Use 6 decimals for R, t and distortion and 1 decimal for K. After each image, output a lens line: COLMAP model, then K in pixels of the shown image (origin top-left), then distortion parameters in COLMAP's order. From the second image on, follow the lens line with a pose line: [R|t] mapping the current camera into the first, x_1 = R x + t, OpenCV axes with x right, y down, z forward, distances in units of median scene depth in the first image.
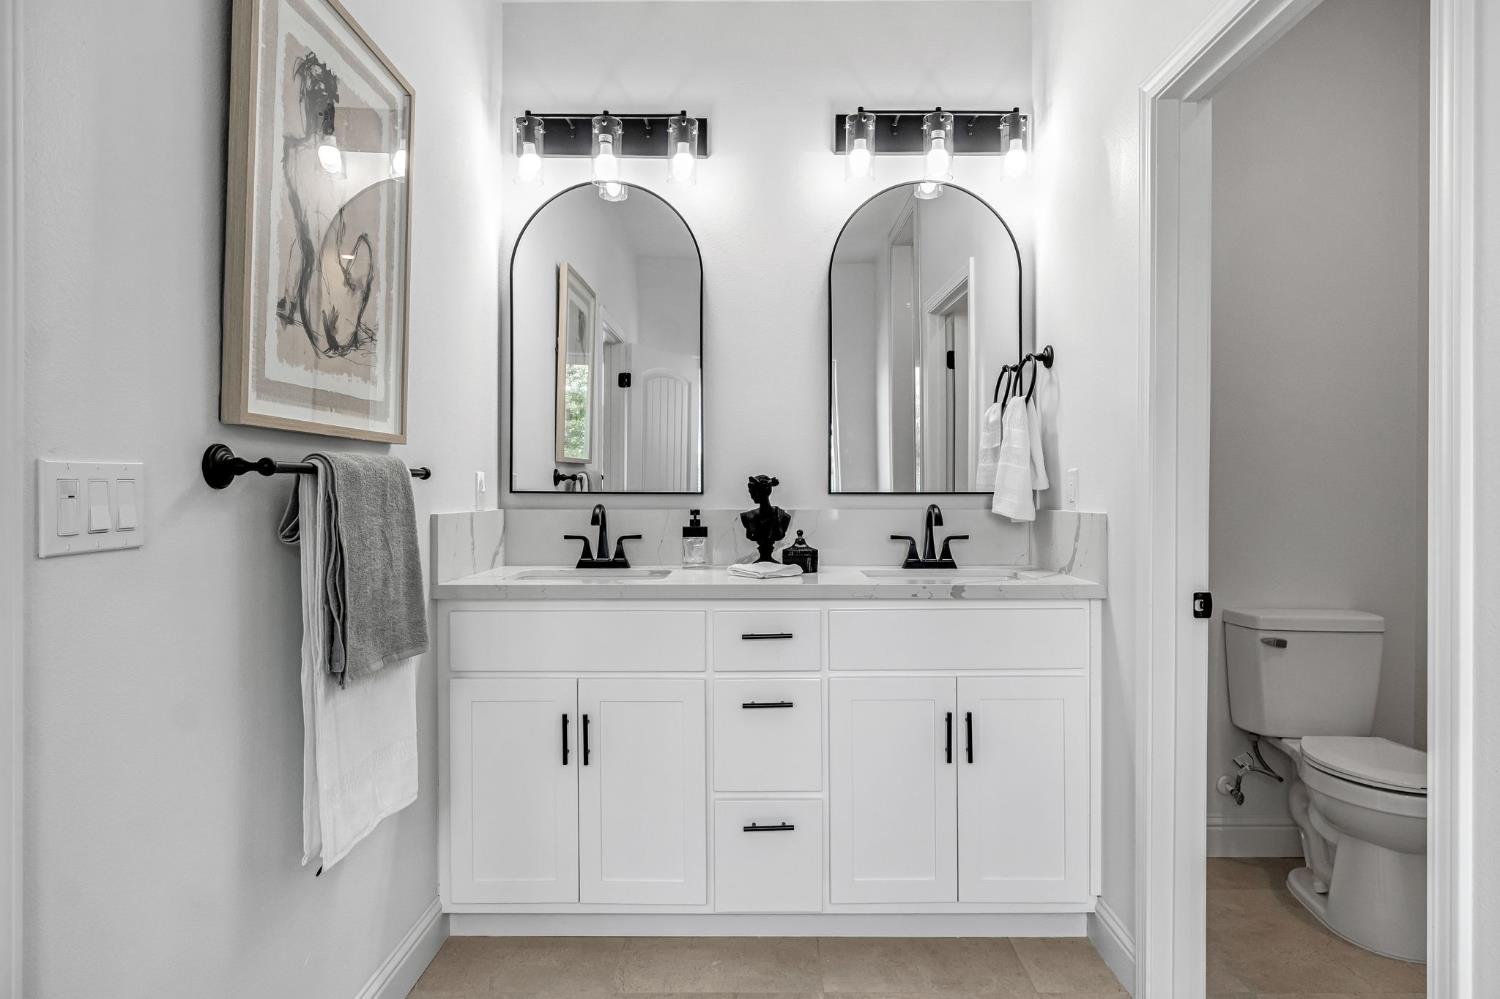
lens RADIAL K [[789.1, 0, 749.6], [0, 789.1, 491.9], [0, 0, 1]] dist [0.002151, -0.001726]
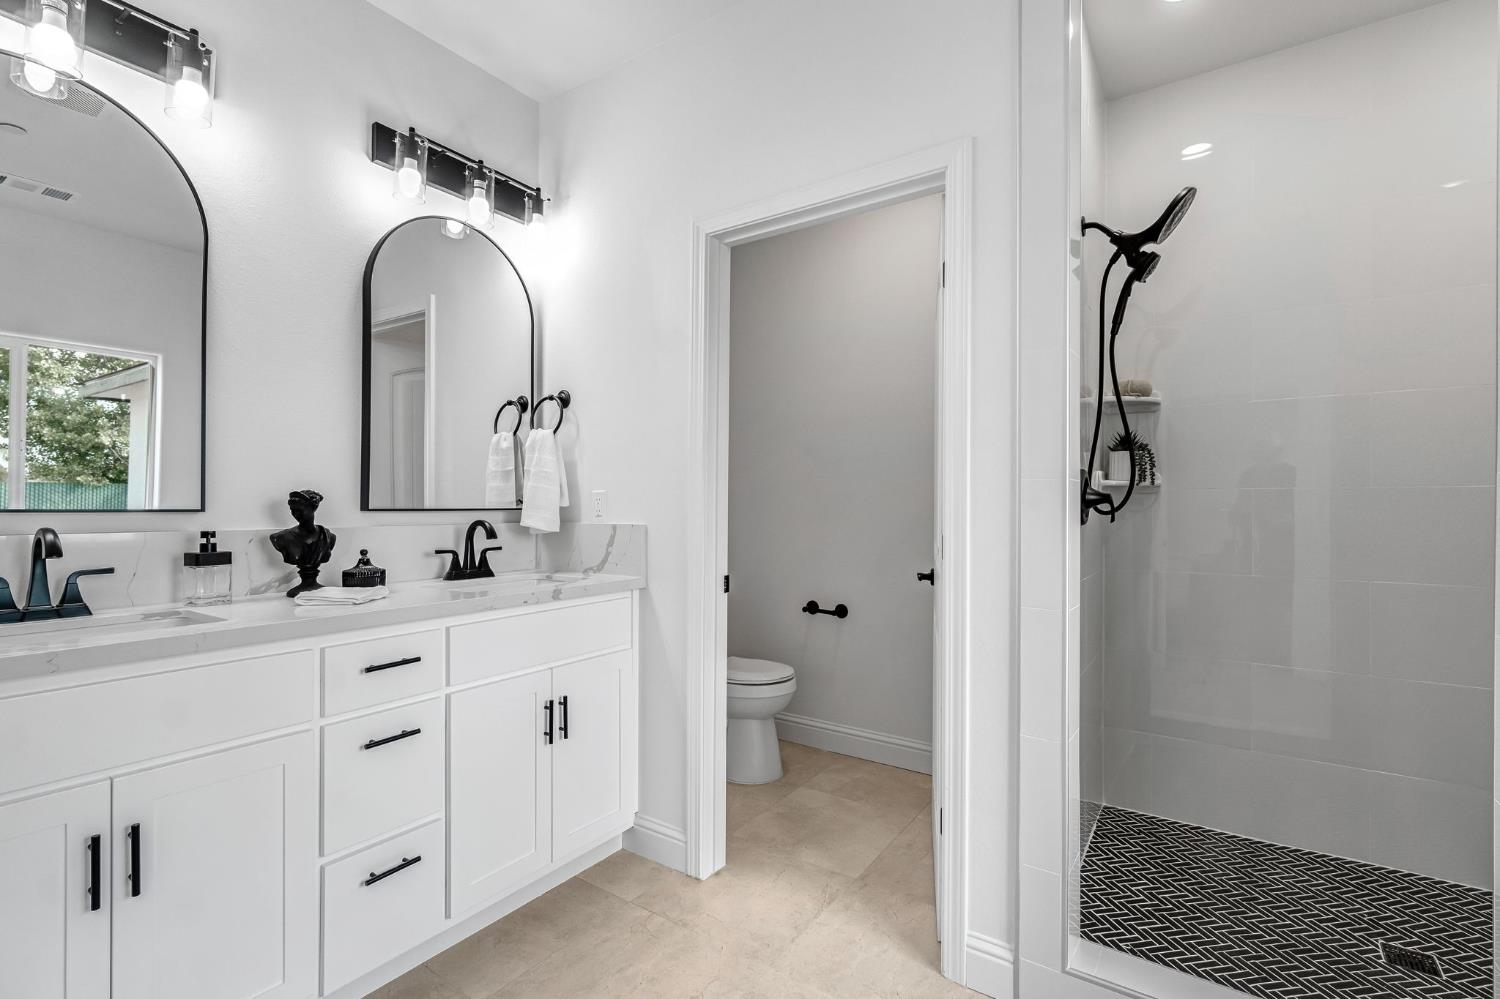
lens RADIAL K [[651.8, 0, 748.8], [0, 651.8, 500.8], [0, 0, 1]] dist [-0.005118, 0.000426]
pose [[0.589326, 0.007267, 0.807862, -0.280279], [0.001673, 0.999946, -0.010215, -0.000735], [-0.807893, 0.007371, 0.589283, 0.166557]]
